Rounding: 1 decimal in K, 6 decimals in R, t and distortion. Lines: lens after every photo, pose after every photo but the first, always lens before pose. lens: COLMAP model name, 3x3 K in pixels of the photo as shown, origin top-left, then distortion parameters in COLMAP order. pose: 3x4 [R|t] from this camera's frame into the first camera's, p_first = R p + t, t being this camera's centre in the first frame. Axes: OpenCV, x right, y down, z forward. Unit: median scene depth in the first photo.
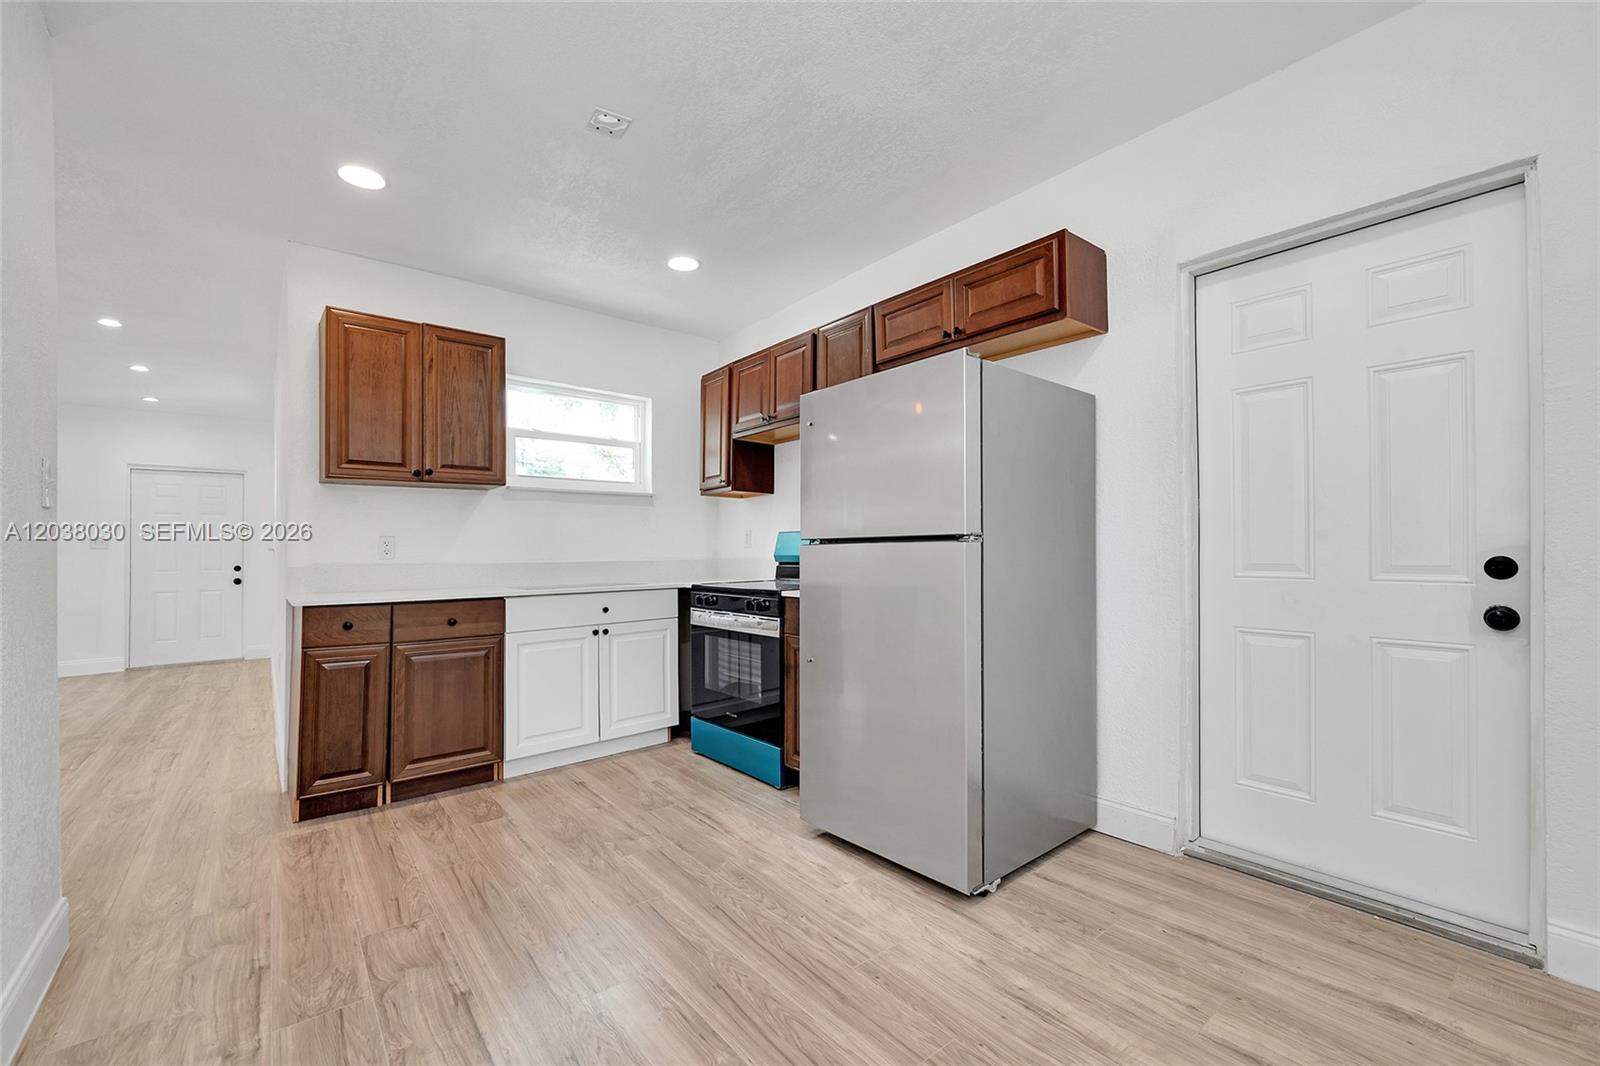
lens RADIAL K [[645.9, 0, 780.3], [0, 645.9, 568.6], [0, 0, 1]] dist [-0.008990, 0.000044]
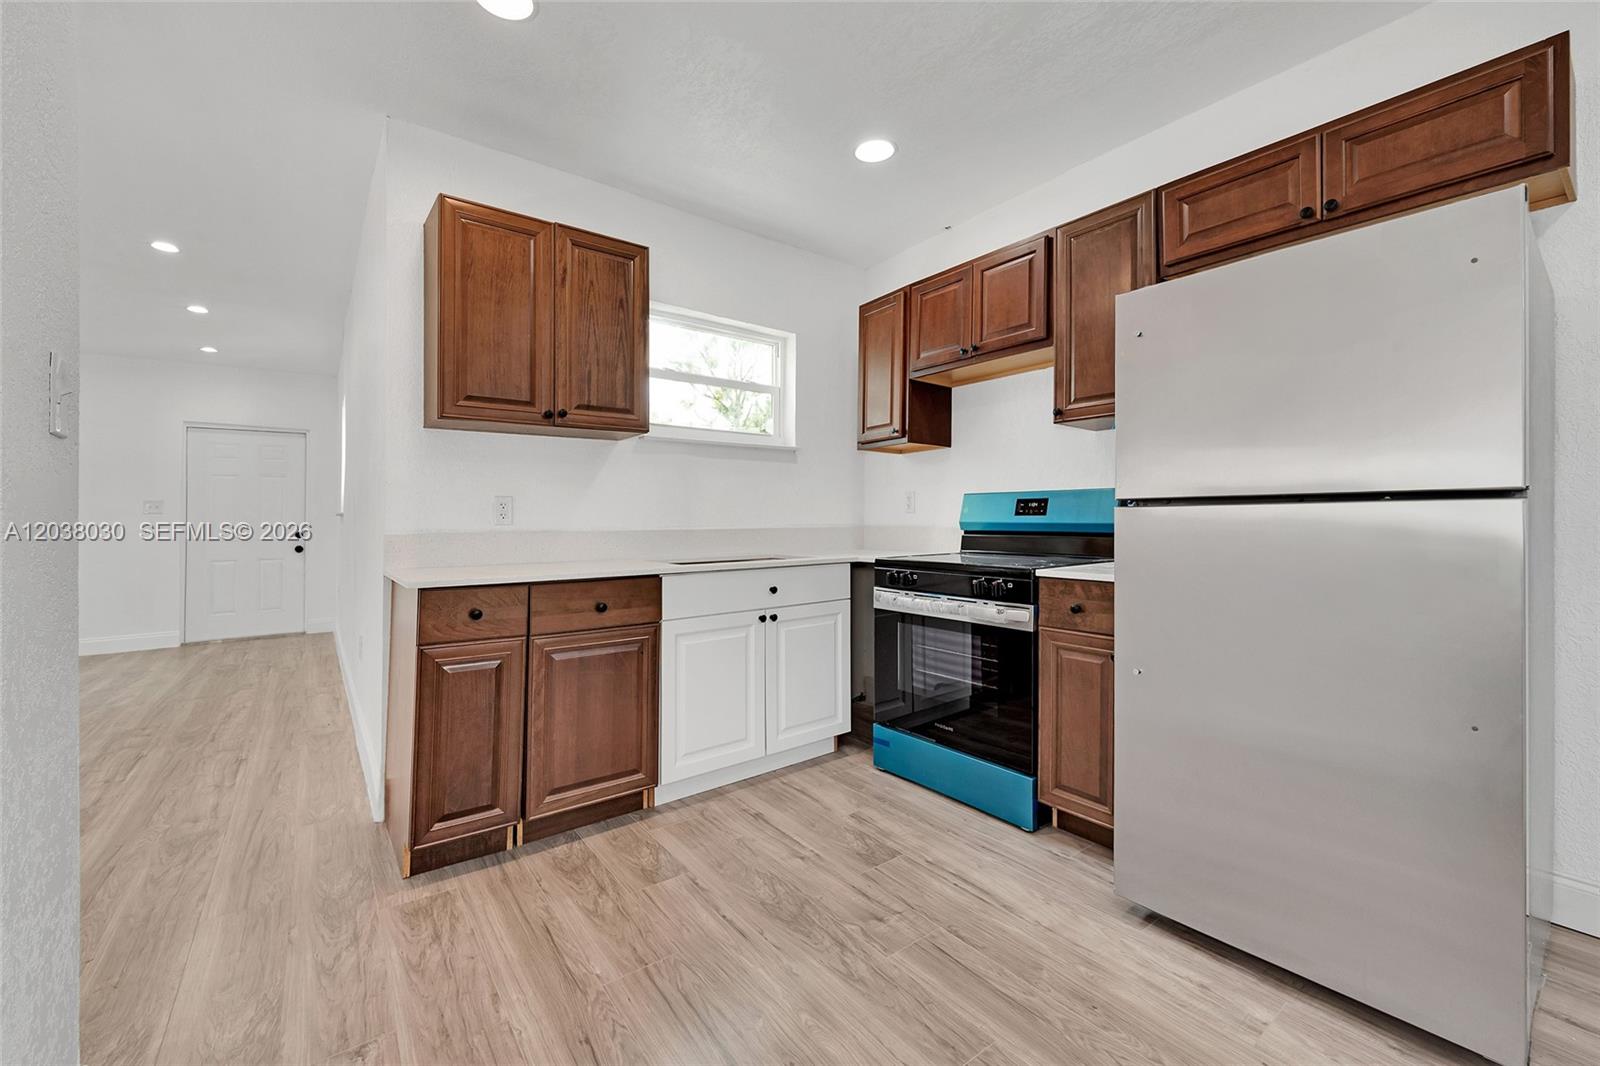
lens RADIAL K [[642.8, 0, 798.0], [0, 642.8, 538.2], [0, 0, 1]] dist [-0.006972, 0.000739]
pose [[0.999606, 0.004164, -0.027756, -0.258947], [-0.004093, 0.999988, 0.002636, -0.001879], [0.027766, -0.002522, 0.999611, 0.249716]]
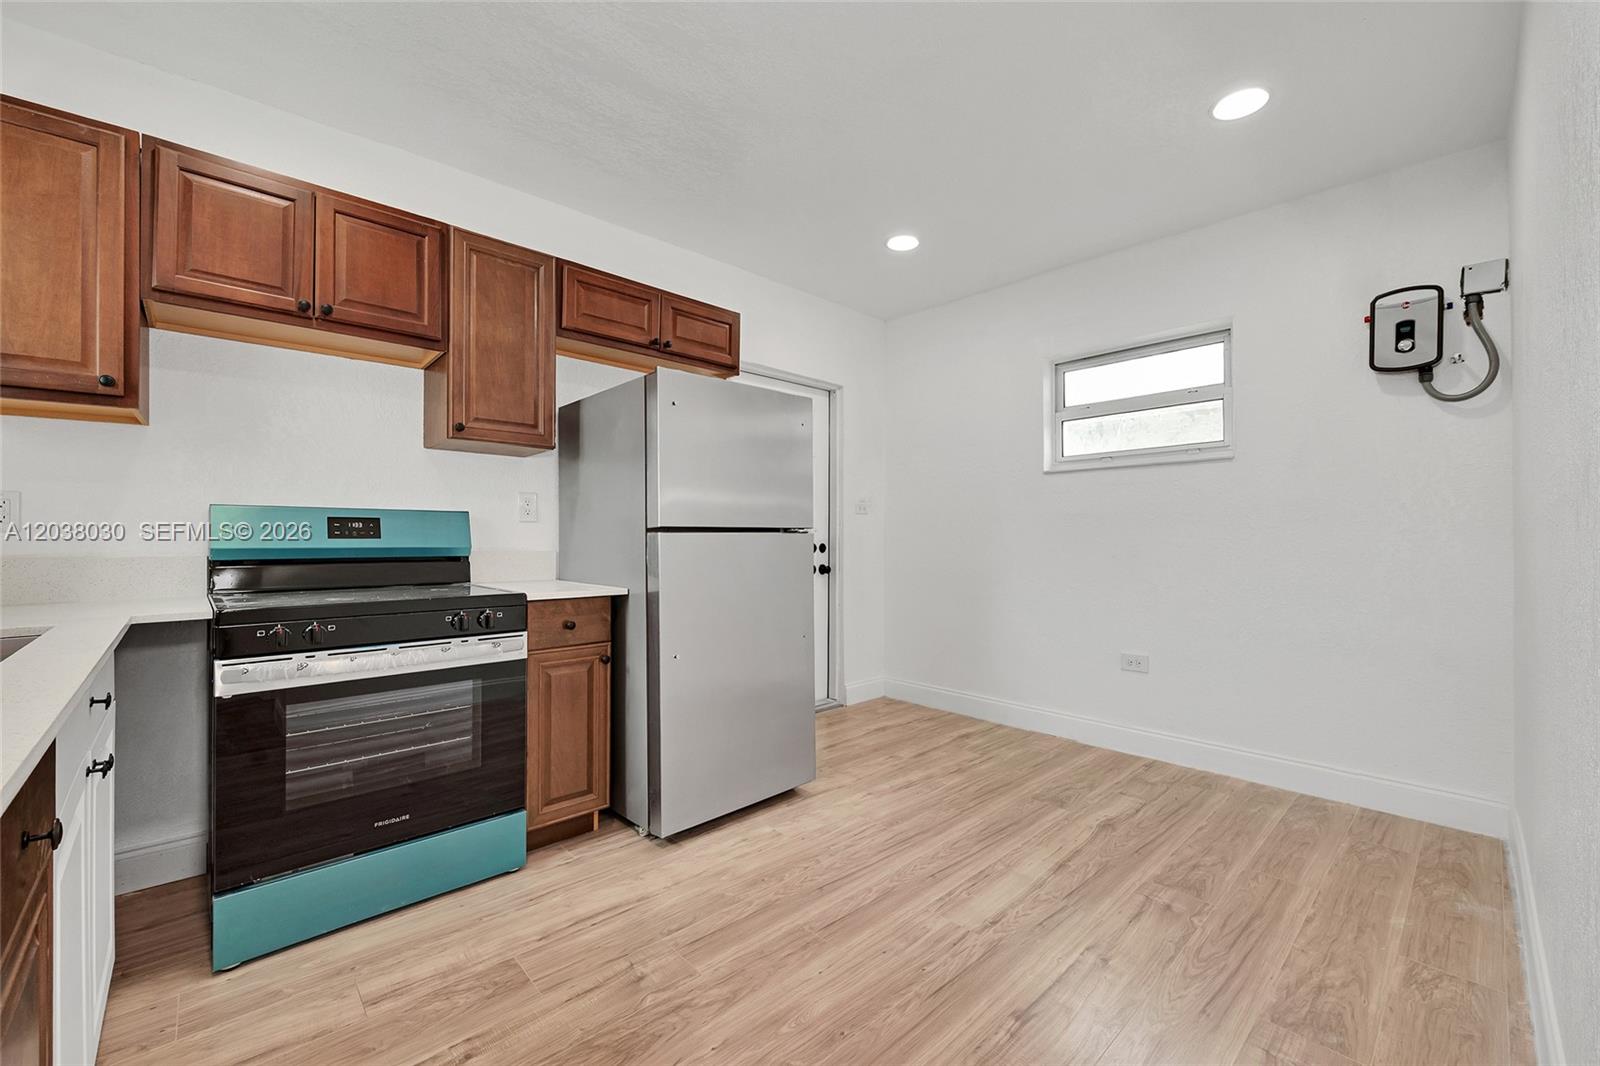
lens RADIAL K [[654.4, 0, 800.8], [0, 654.4, 549.3], [0, 0, 1]] dist [-0.010325, 0.000122]
pose [[-0.073595, -0.009634, 0.997242, -0.765716], [0.027984, 0.999540, 0.011721, -0.015711], [-0.996896, 0.028770, -0.073291, 0.746609]]
